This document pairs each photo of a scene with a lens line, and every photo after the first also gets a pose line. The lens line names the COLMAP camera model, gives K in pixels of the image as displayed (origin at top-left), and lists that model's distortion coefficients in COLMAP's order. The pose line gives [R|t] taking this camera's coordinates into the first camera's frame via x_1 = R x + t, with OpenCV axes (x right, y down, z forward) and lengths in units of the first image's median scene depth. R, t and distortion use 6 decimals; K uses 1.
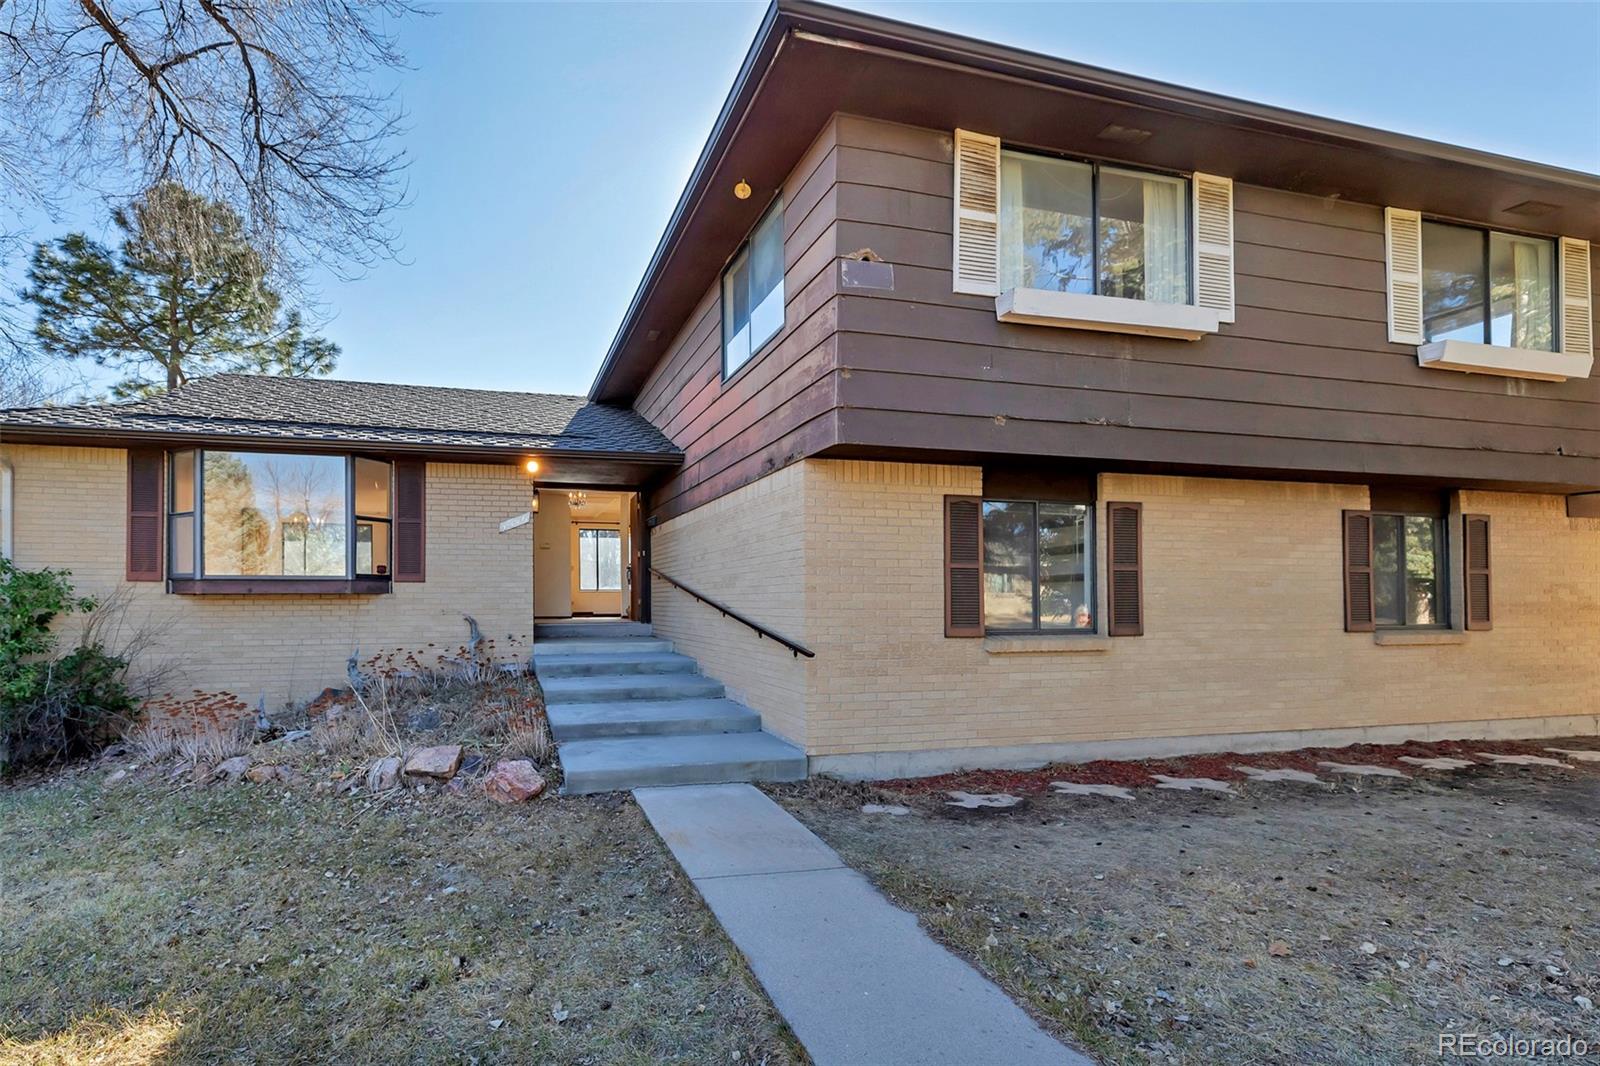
lens RADIAL K [[757.1, 0, 702.0], [0, 757.1, 586.9], [0, 0, 1]] dist [0.004091, 0.000057]
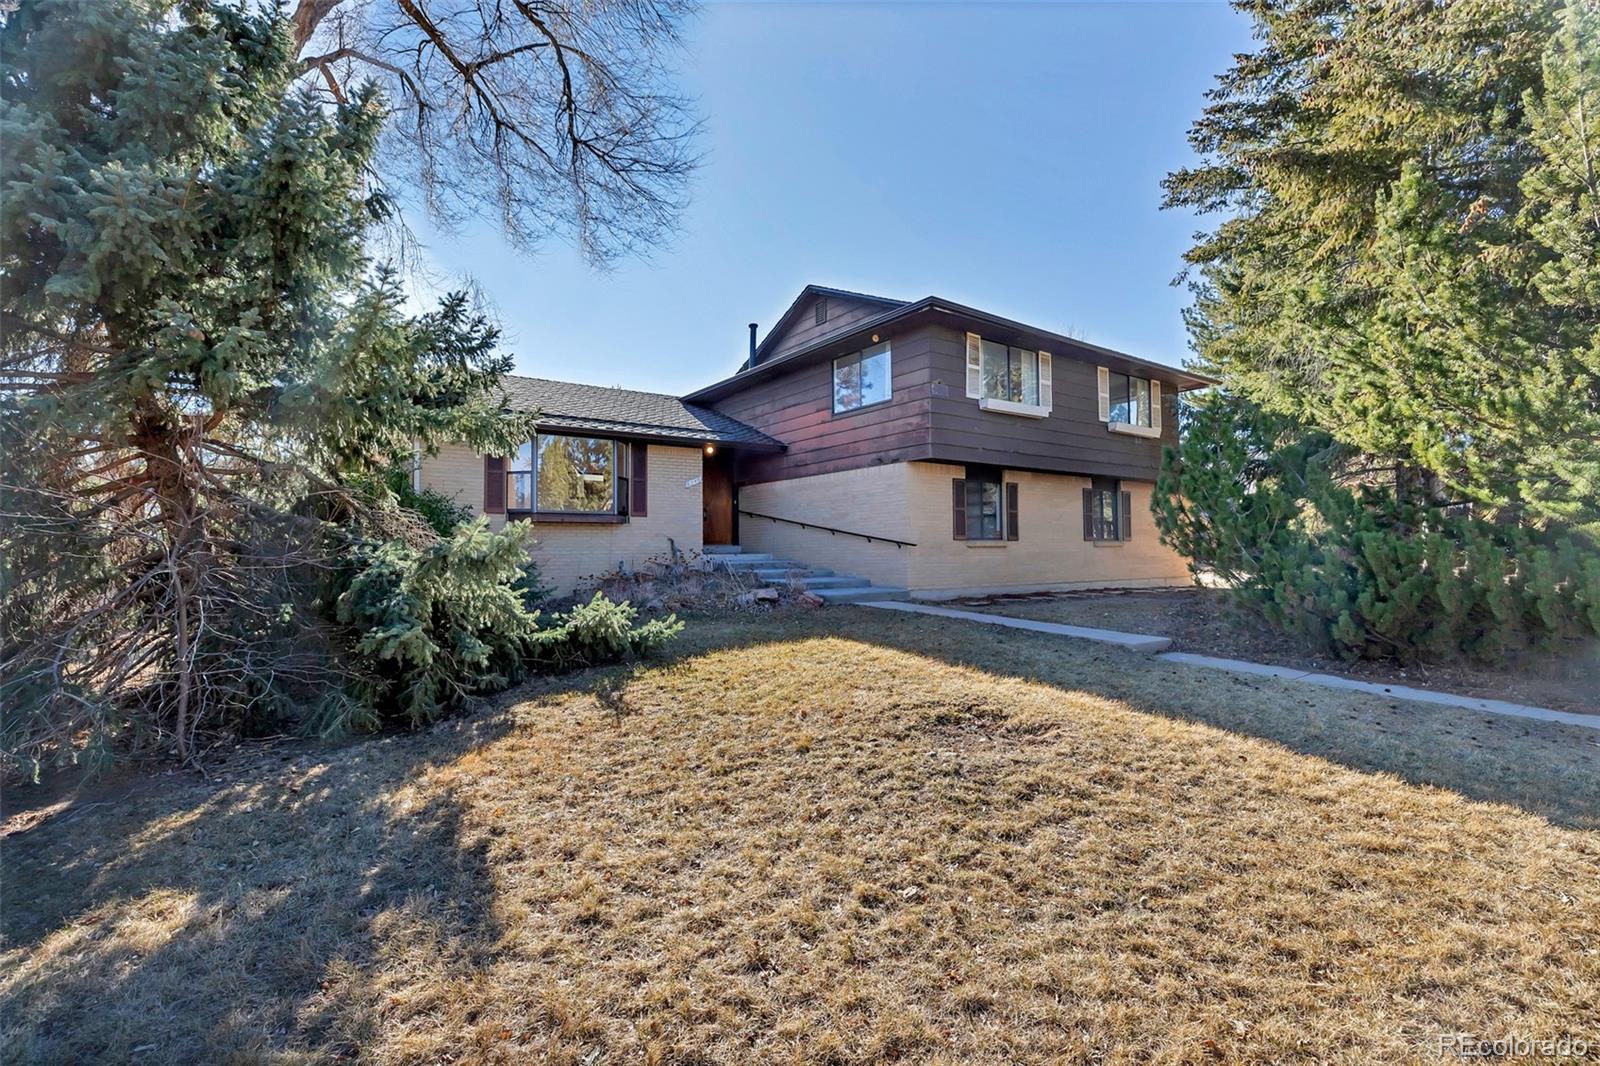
lens RADIAL K [[757.1, 0, 802.5], [0, 757.1, 535.2], [0, 0, 1]] dist [0.004091, 0.000057]
pose [[0.922600, 0.002763, 0.385748, -0.908671], [0.001612, 0.999938, -0.011018, 0.070777], [-0.385755, 0.010787, 0.922538, -0.871695]]
